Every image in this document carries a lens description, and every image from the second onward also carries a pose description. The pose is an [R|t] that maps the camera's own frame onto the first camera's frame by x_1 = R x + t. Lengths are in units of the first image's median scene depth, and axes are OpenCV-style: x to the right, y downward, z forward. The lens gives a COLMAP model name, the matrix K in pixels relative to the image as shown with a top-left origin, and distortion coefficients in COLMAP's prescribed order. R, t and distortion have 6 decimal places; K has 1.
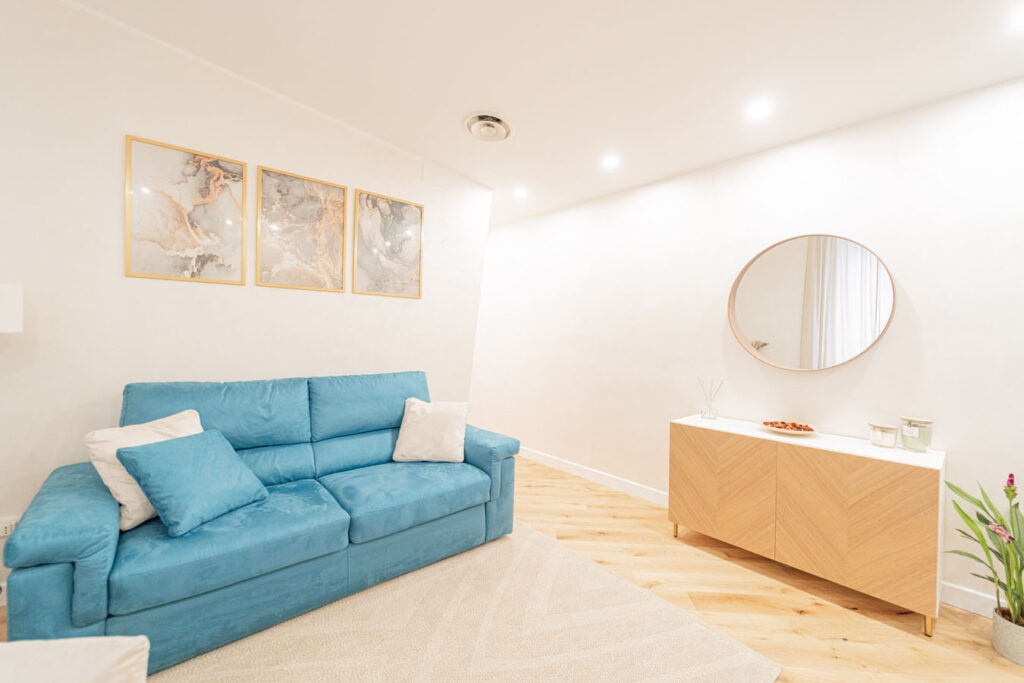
lens RADIAL K [[409.8, 0, 510.6], [0, 409.8, 336.2], [0, 0, 1]] dist [0.004814, -0.002456]
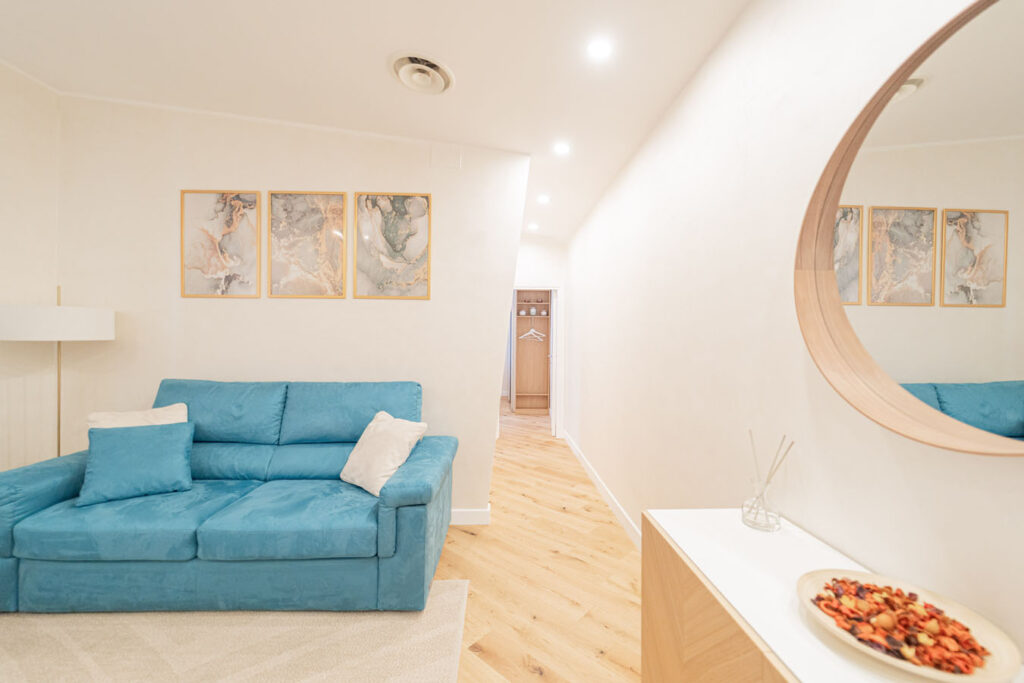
lens RADIAL K [[409.8, 0, 508.2], [0, 409.8, 339.1], [0, 0, 1]] dist [0.004814, -0.002456]
pose [[0.779108, -0.007443, -0.626846, 0.600458], [0.001766, 0.999952, -0.009678, 0.003007], [0.626887, 0.006433, 0.779083, 0.536923]]
